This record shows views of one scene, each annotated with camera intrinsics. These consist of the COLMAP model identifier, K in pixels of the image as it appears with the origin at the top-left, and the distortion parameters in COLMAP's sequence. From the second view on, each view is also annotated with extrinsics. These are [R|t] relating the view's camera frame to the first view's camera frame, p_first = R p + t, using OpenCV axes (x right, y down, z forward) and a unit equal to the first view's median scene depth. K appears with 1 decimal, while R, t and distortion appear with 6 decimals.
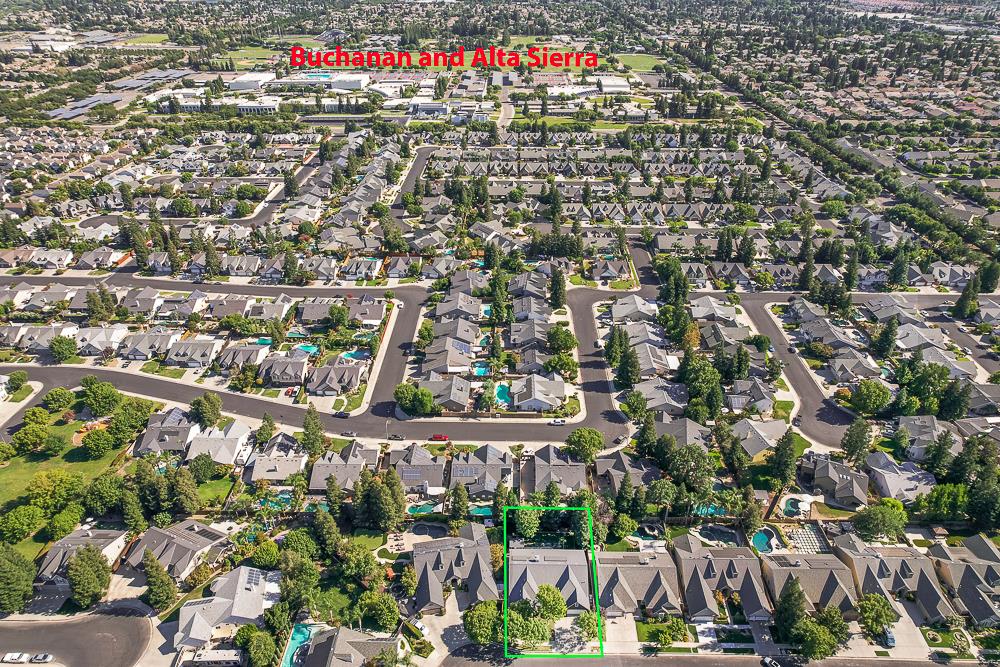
lens RADIAL K [[614.1, 0, 500.9], [0, 614.1, 358.3], [0, 0, 1]] dist [-0.043342, 0.035684]
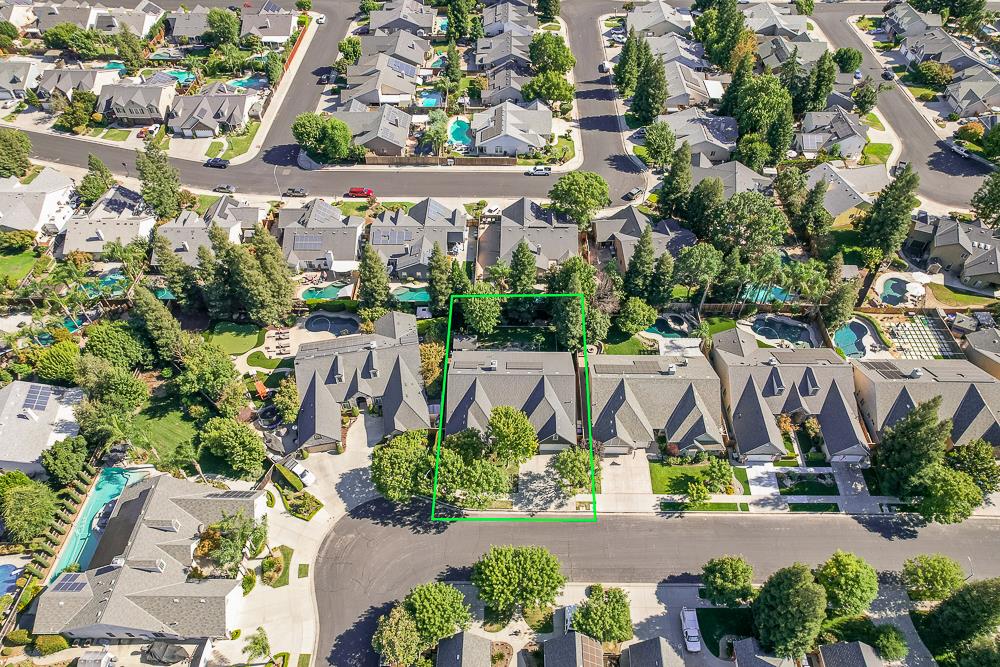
lens RADIAL K [[614.1, 0, 500.9], [0, 614.1, 358.3], [0, 0, 1]] dist [-0.043342, 0.035684]
pose [[0.999989, -0.003812, 0.002746, 0.055052], [0.002835, 0.955723, 0.294256, 0.118797], [-0.003747, -0.294245, 0.955723, 0.352337]]
